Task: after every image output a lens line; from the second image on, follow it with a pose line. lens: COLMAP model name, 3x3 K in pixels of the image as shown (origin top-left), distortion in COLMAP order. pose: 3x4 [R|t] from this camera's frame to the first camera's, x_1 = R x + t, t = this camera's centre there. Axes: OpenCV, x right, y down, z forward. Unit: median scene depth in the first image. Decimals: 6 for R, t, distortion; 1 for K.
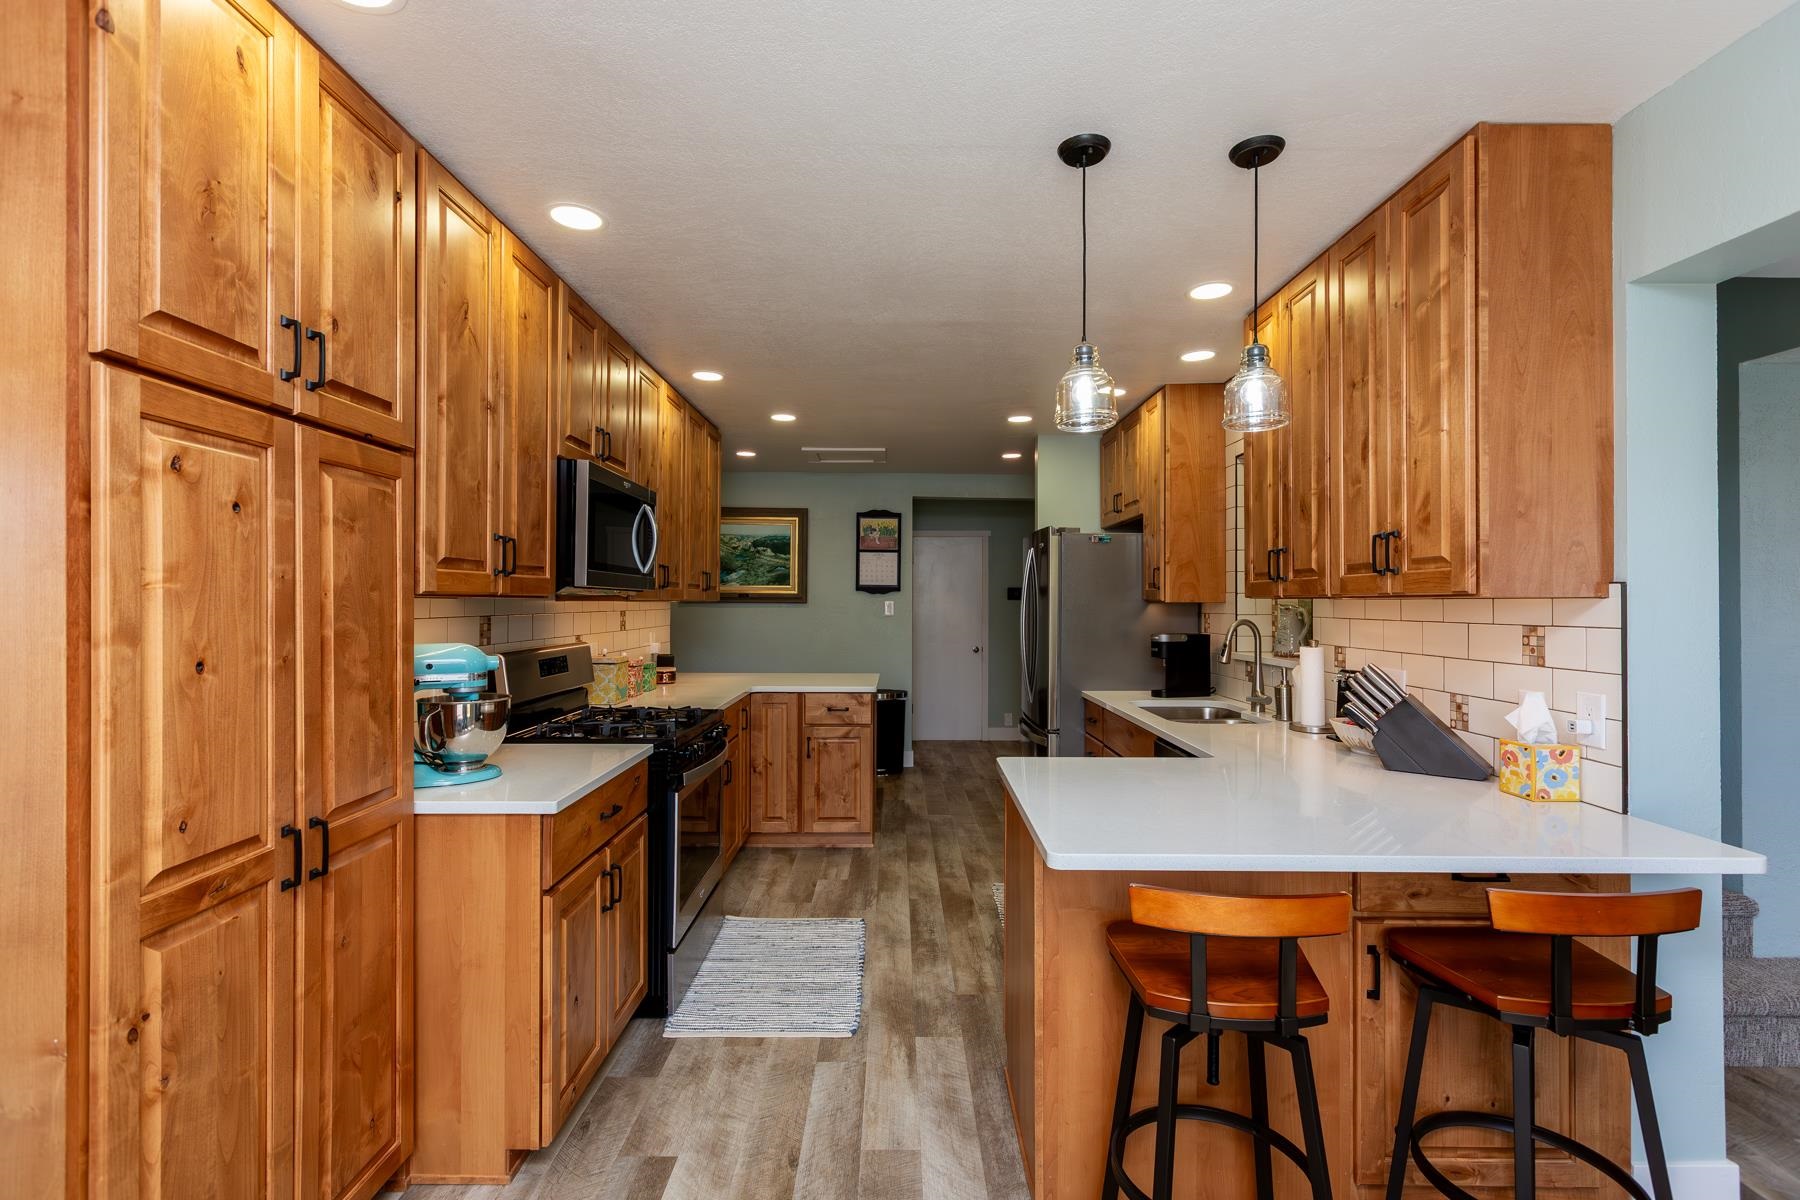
lens RADIAL K [[825.5, 0, 898.4], [0, 825.5, 589.6], [0, 0, 1]] dist [0.003078, -0.000175]
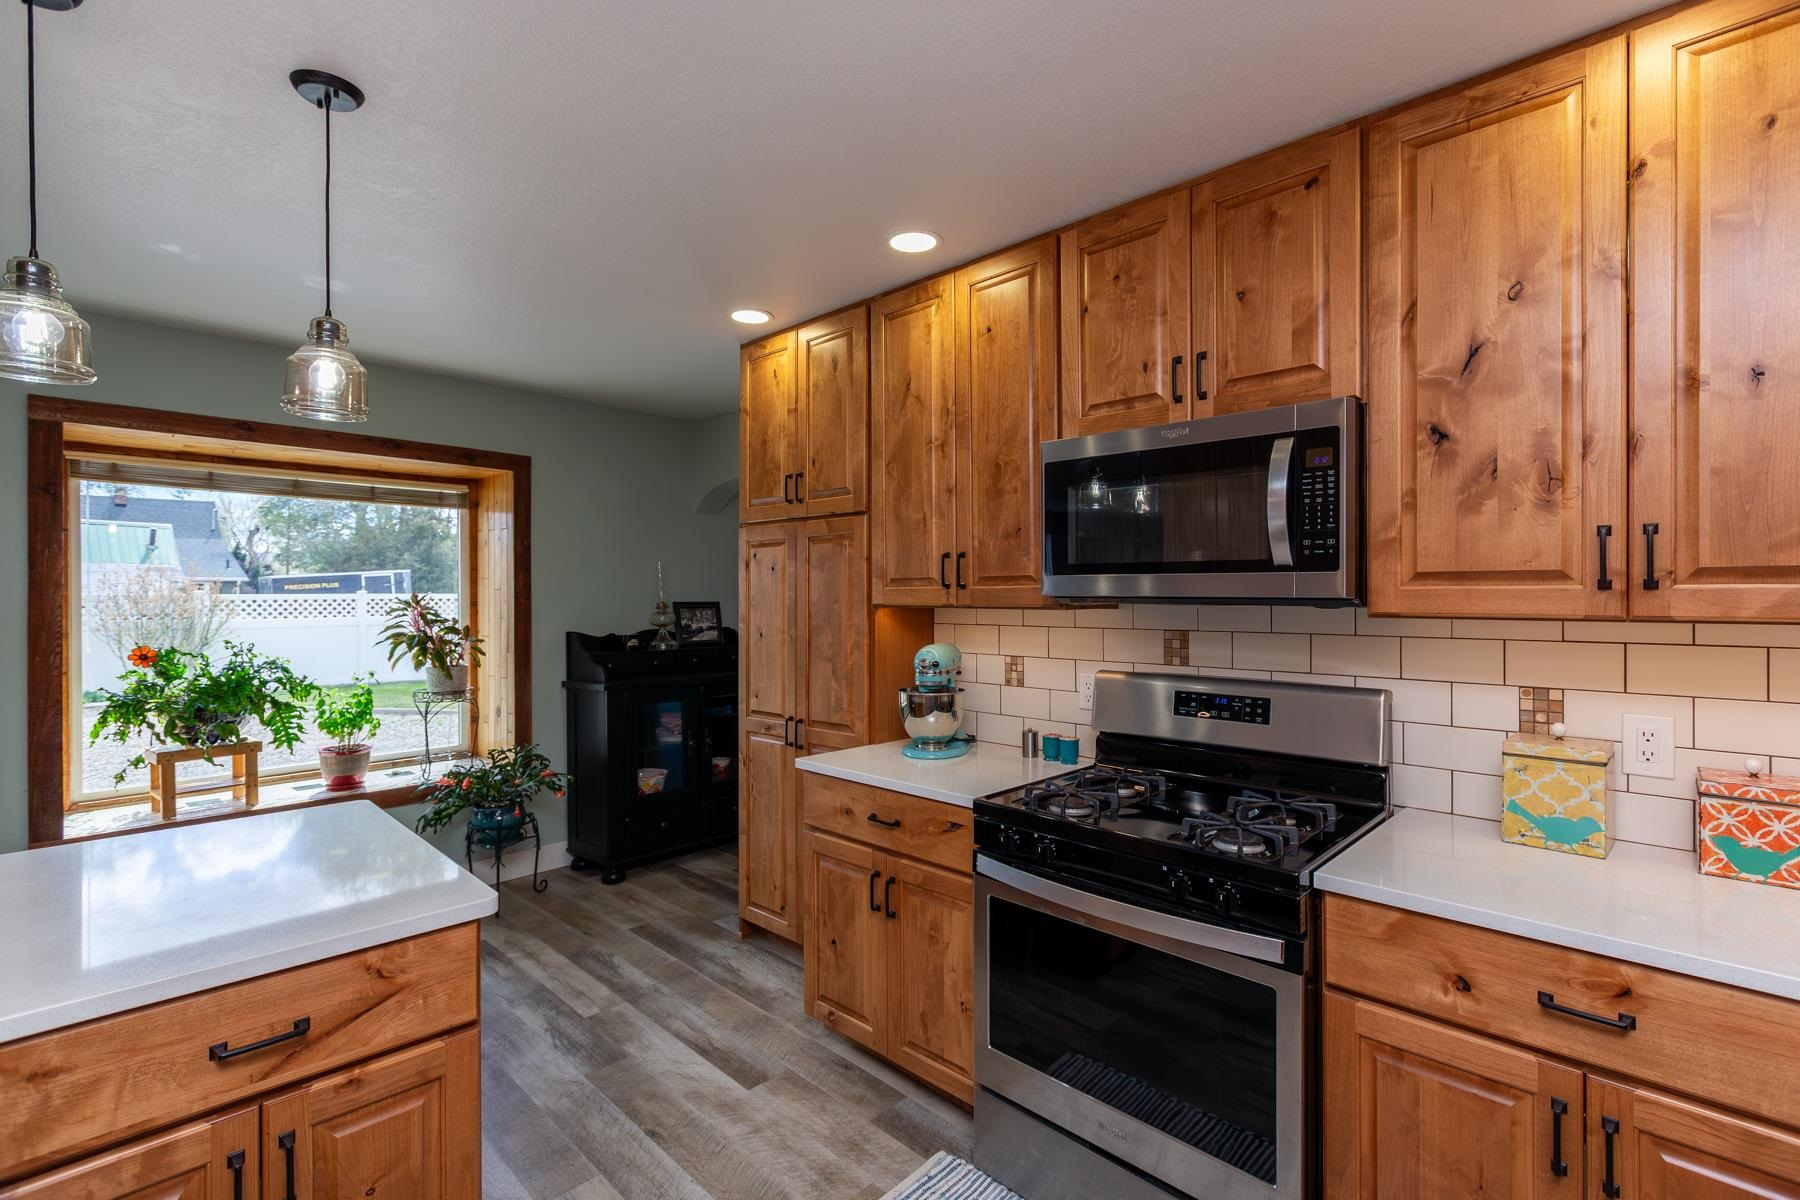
lens RADIAL K [[810.3, 0, 900.5], [0, 810.3, 594.8], [0, 0, 1]] dist [0.000278, -0.001341]
pose [[-0.694501, -0.001707, -0.719489, 0.313678], [0.008310, 0.999911, -0.010393, 0.000874], [0.719443, -0.013197, -0.694426, 1.510199]]
